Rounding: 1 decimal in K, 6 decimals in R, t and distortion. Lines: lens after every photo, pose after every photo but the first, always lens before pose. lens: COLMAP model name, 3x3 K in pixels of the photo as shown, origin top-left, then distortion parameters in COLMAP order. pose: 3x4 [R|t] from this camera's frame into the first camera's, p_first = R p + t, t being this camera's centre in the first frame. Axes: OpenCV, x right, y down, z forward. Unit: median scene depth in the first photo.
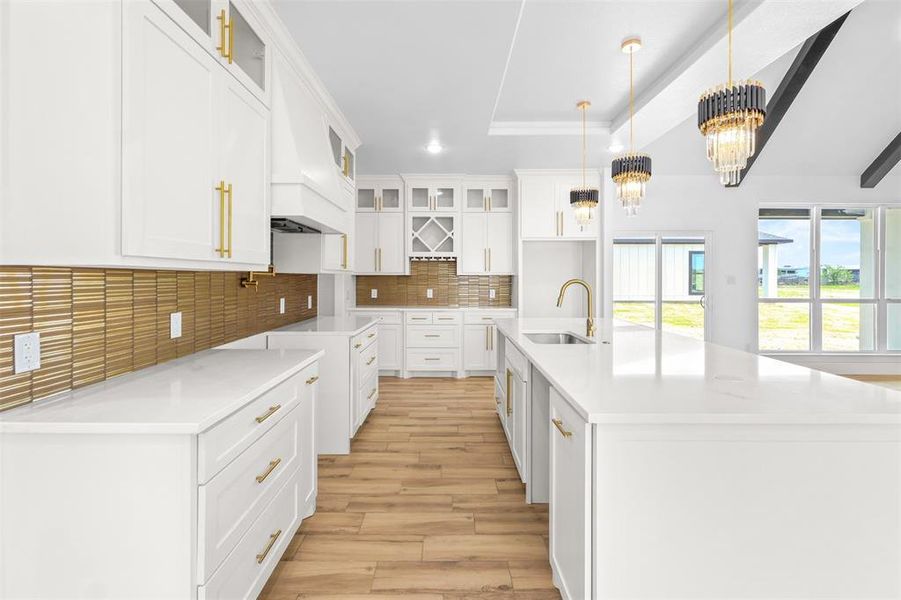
lens RADIAL K [[418.8, 0, 411.4], [0, 418.8, 274.0], [0, 0, 1]] dist [-0.023632, -0.000120]
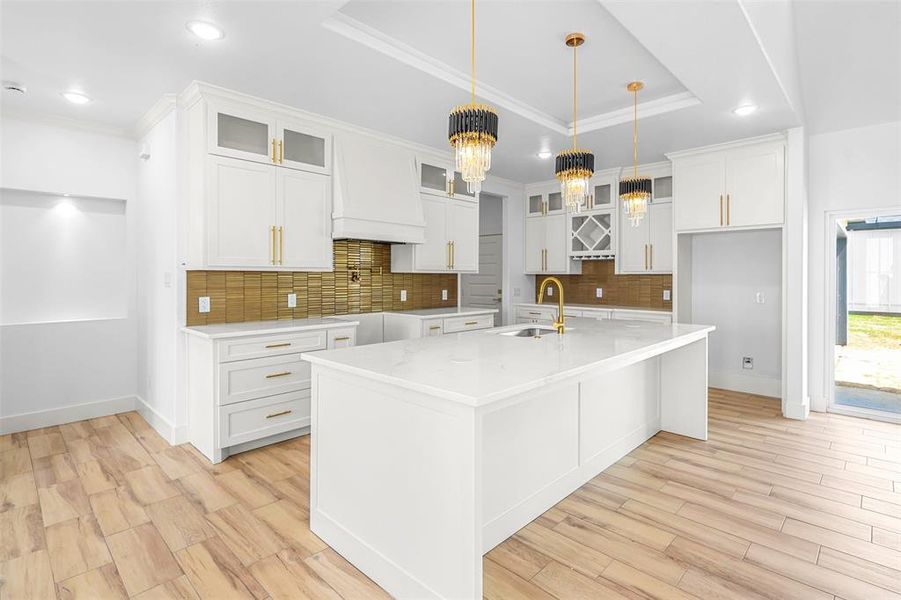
lens RADIAL K [[408.8, 0, 417.0], [0, 408.8, 277.3], [0, 0, 1]] dist [-0.002979, 0.001776]
pose [[0.731516, 0.002621, -0.681820, 0.410491], [0.003334, 0.999967, 0.007421, 0.001832], [0.681817, -0.007702, 0.731483, 0.008008]]
